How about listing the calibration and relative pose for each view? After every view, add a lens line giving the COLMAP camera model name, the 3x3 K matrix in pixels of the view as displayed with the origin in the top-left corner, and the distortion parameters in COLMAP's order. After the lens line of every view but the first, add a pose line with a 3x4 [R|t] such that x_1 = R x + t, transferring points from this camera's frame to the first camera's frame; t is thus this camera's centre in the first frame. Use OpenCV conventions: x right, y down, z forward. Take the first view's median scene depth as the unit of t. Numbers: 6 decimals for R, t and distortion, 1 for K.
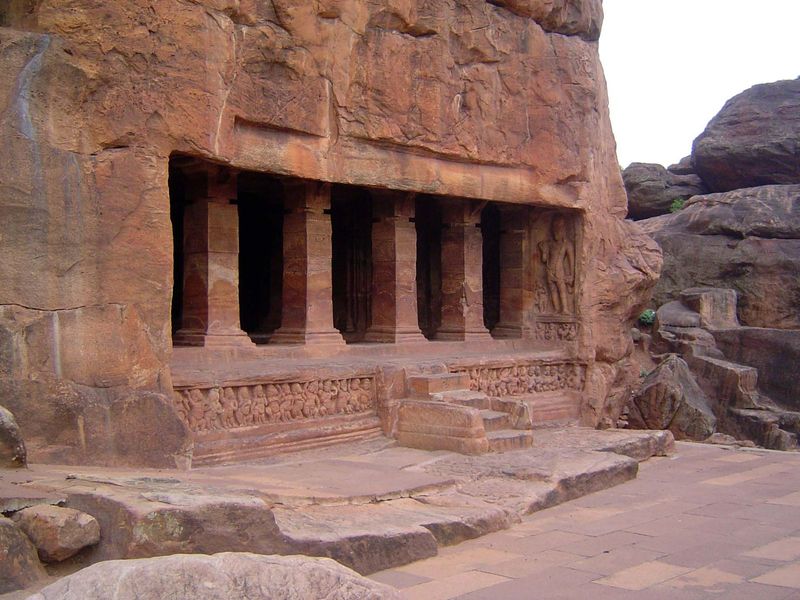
lens RADIAL K [[1033.7, 0, 399.5], [0, 1033.7, 302.3], [0, 0, 1]] dist [-0.122119, 0.000000]
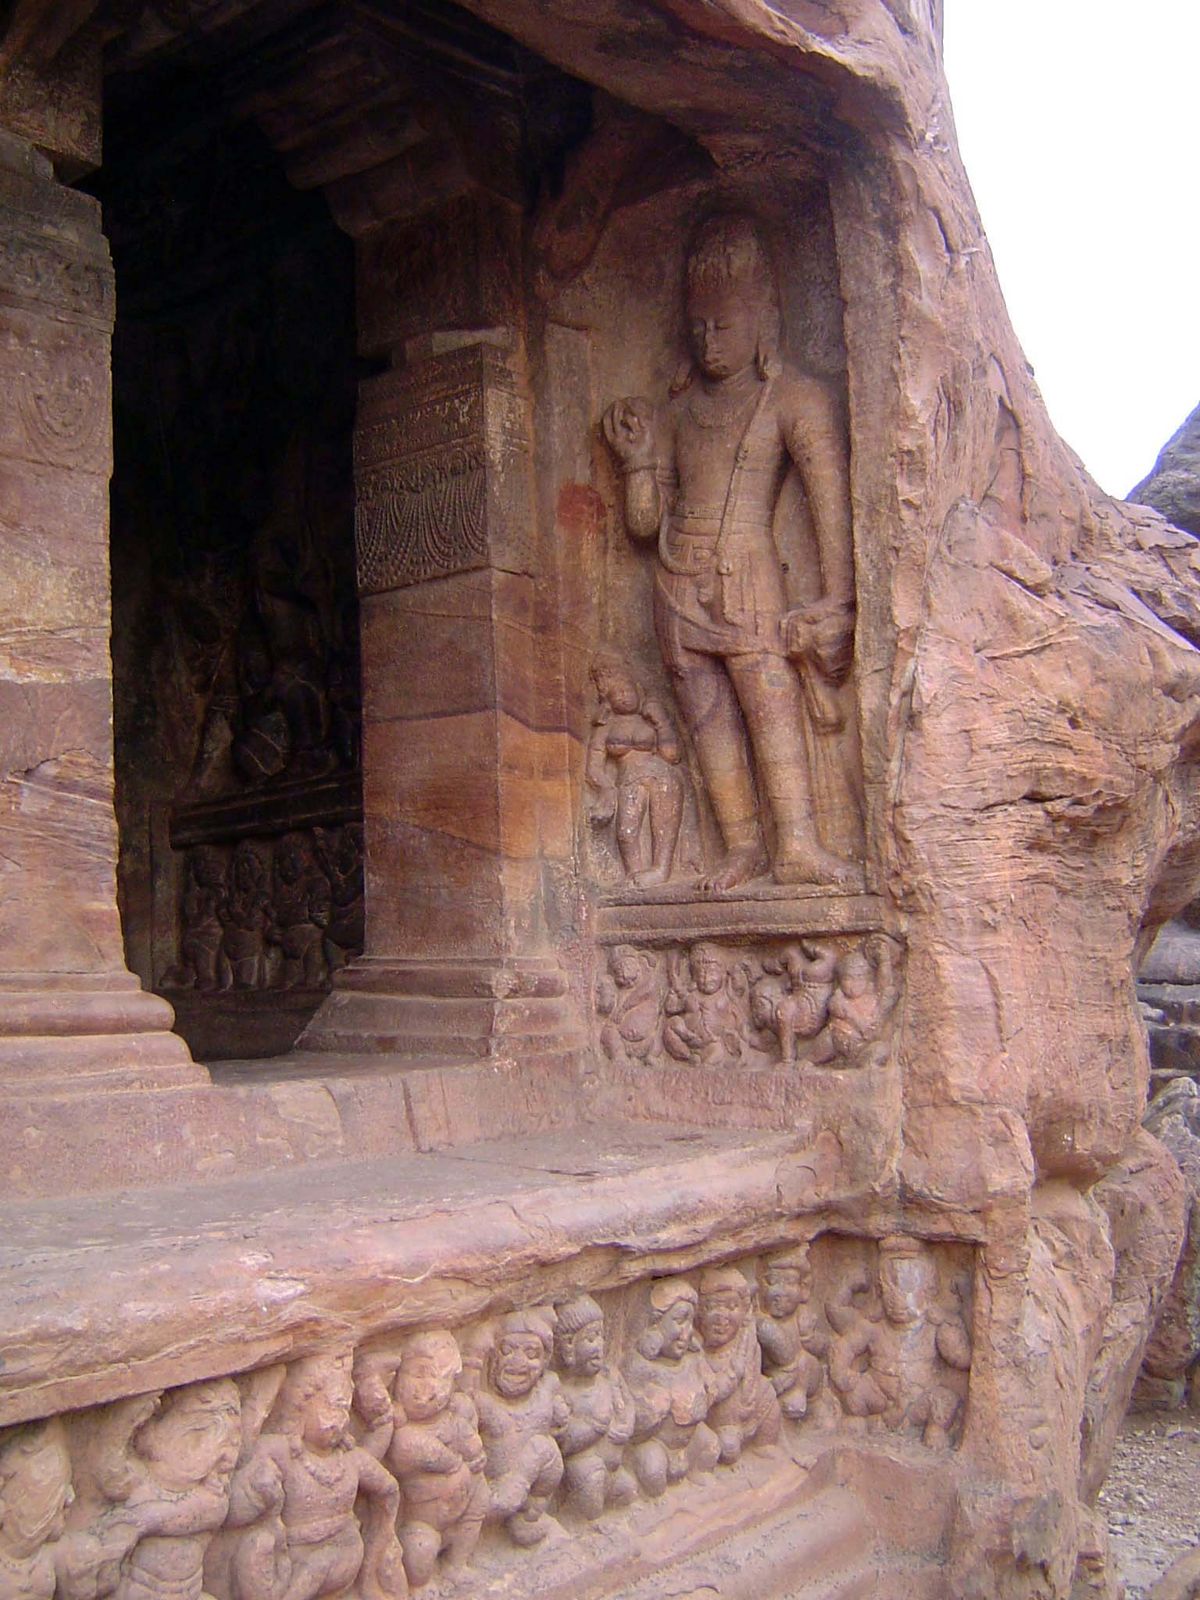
lens RADIAL K [[1824.2, 0, 599.3], [0, 1824.2, 795.8], [0, 0, 1]] dist [-0.133436, 0.000000]
pose [[0.998458, -0.031047, 0.046008, 0.123647], [0.035434, 0.994574, -0.097813, 0.024181], [-0.042722, 0.099293, 0.994141, 0.759158]]
